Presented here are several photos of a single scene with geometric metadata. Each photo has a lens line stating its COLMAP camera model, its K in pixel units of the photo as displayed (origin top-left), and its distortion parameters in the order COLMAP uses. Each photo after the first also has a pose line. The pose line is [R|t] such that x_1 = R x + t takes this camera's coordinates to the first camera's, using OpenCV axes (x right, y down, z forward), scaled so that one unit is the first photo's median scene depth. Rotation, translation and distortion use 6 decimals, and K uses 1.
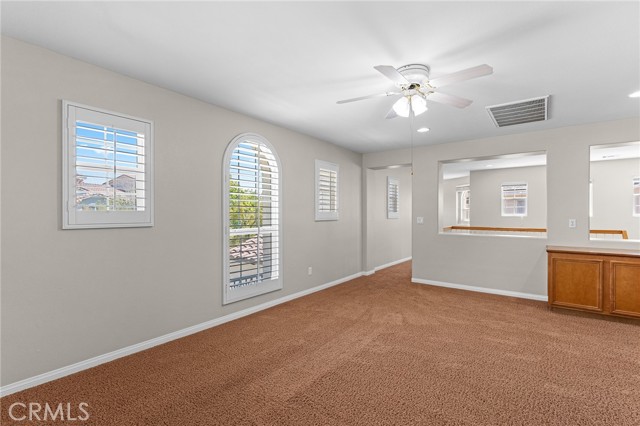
lens RADIAL K [[295.6, 0, 322.3], [0, 295.6, 215.0], [0, 0, 1]] dist [0.001135, -0.000378]
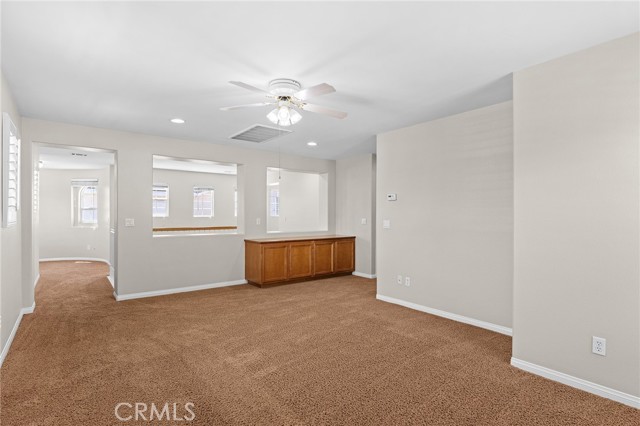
lens RADIAL K [[312.2, 0, 320.2], [0, 312.2, 212.7], [0, 0, 1]] dist [-0.002931, 0.001748]
pose [[0.280953, 0.004890, 0.959709, -0.487970], [0.003434, 0.999975, -0.006100, -0.001029], [-0.959715, 0.005010, 0.280929, 0.355488]]
